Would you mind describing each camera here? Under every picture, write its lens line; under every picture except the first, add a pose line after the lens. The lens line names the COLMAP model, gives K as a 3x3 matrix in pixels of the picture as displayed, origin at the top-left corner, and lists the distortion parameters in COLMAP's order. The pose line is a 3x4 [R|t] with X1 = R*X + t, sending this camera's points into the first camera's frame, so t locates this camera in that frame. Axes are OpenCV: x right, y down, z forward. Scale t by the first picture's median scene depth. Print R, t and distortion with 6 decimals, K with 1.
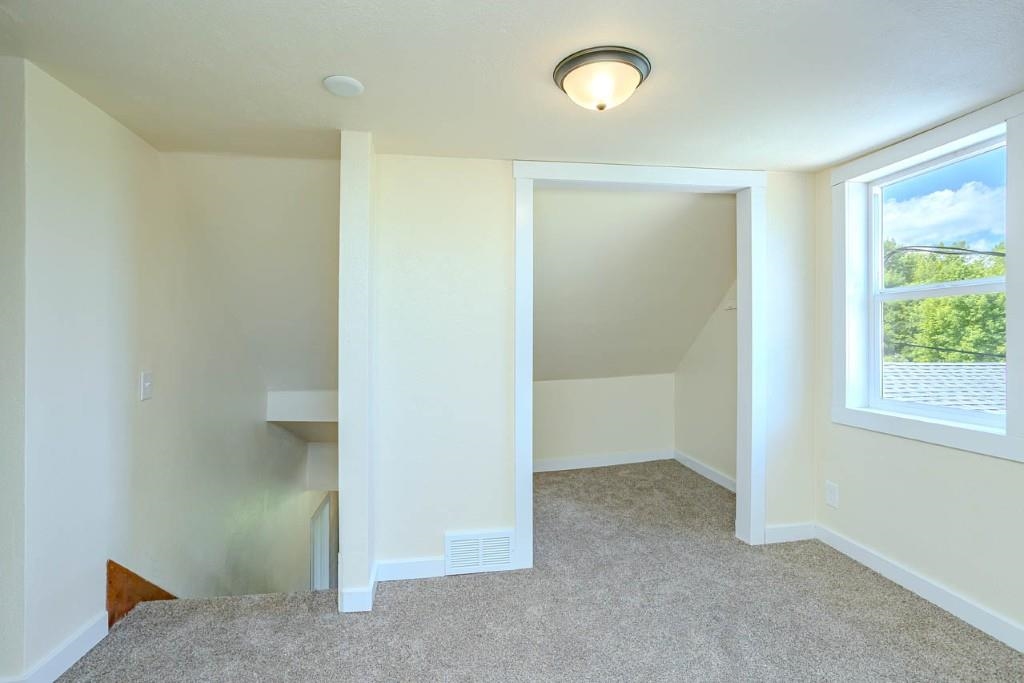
lens RADIAL K [[496.1, 0, 504.4], [0, 496.1, 334.2], [0, 0, 1]] dist [-0.056147, 0.031774]
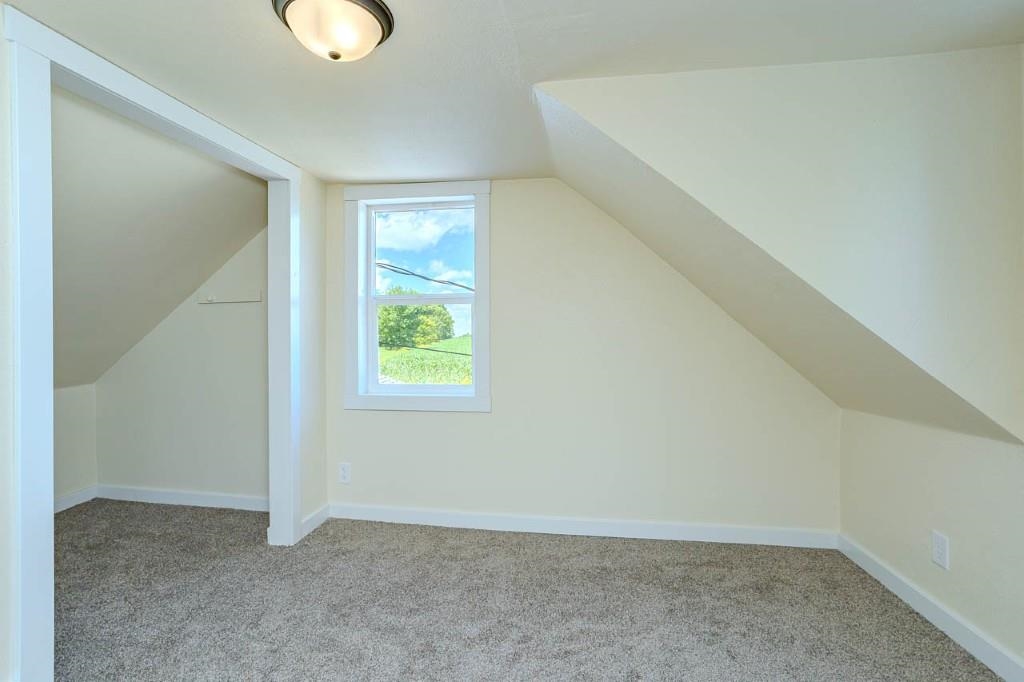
lens RADIAL K [[510.7, 0, 508.2], [0, 510.7, 337.8], [0, 0, 1]] dist [-0.035155, 0.035890]
pose [[0.293654, -0.003222, 0.955906, -0.340170], [-0.000127, 0.999994, 0.003410, 0.011218], [-0.955912, -0.001122, 0.293652, 0.283998]]
